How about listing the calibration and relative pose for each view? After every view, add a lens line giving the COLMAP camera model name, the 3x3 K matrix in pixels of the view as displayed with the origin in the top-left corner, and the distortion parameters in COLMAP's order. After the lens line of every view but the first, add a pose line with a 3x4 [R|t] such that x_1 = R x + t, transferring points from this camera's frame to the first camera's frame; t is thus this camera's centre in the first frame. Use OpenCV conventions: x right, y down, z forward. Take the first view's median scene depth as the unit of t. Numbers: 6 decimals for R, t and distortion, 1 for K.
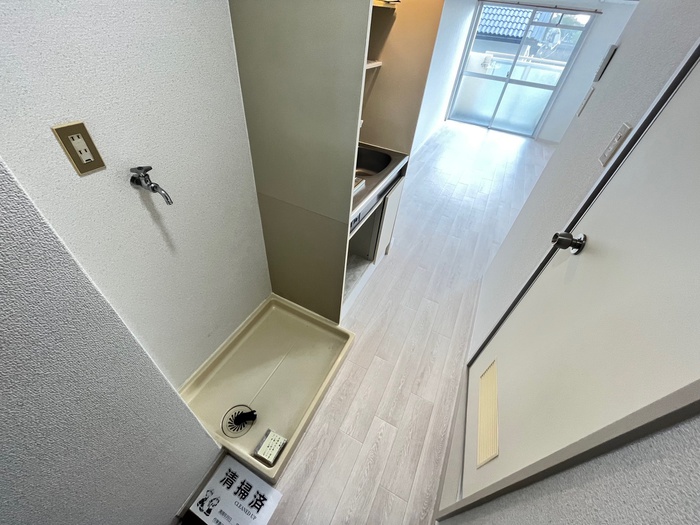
lens RADIAL K [[283.8, 0, 350.0], [0, 283.8, 262.5], [0, 0, 1]] dist [-0.002396, -0.000268]
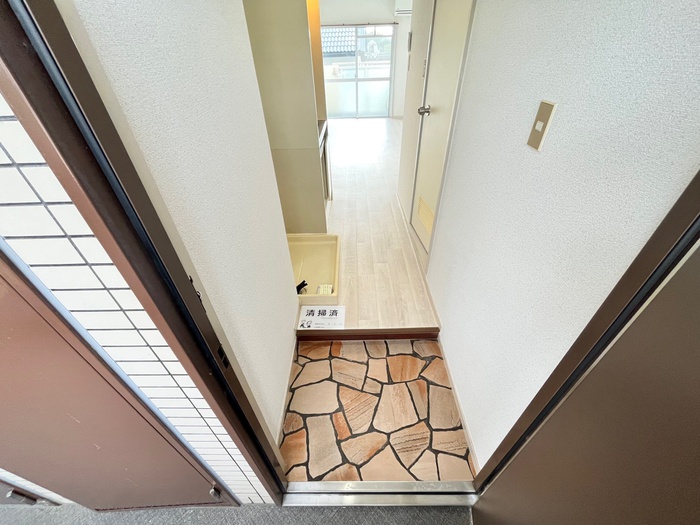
lens RADIAL K [[280.2, 0, 350.0], [0, 280.2, 262.5], [0, 0, 1]] dist [0.000034, 0.000001]
pose [[0.891624, -0.359010, 0.275895, -0.428908], [0.376732, 0.926242, -0.012225, 0.463148], [-0.251156, 0.114839, 0.961110, -0.455106]]
